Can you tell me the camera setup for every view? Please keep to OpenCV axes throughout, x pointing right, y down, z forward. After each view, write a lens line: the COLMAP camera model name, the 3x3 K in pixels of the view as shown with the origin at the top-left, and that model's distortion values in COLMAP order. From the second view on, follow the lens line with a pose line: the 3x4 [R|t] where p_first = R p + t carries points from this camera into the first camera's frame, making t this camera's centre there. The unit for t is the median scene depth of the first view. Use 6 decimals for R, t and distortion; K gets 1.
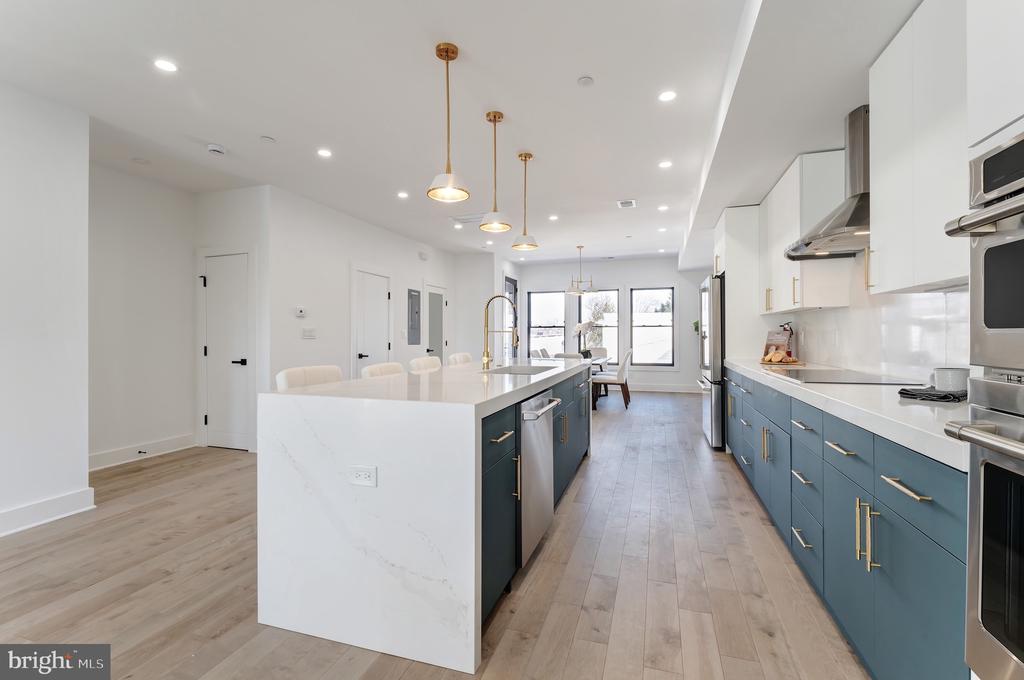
lens RADIAL K [[452.2, 0, 507.3], [0, 452.2, 335.9], [0, 0, 1]] dist [-0.007695, -0.000315]
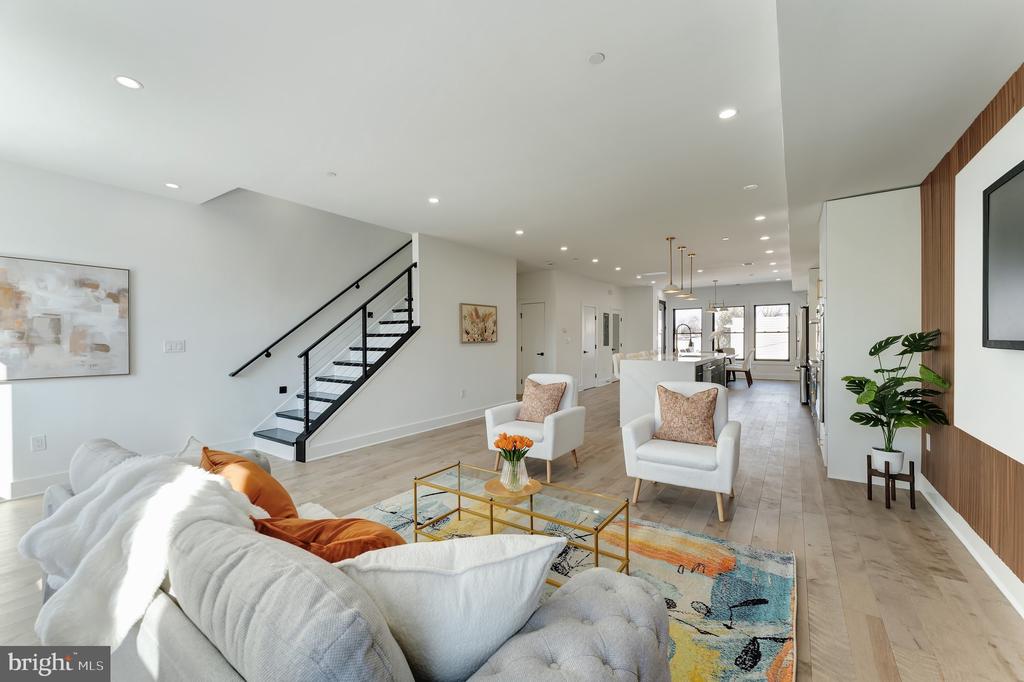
lens RADIAL K [[416.7, 0, 511.0], [0, 416.7, 344.6], [0, 0, 1]] dist [0.007531, -0.002028]
pose [[0.963244, -0.003936, -0.268600, -0.110779], [0.008120, 0.999862, 0.014468, -0.008824], [0.268506, -0.016117, 0.963143, -0.477712]]
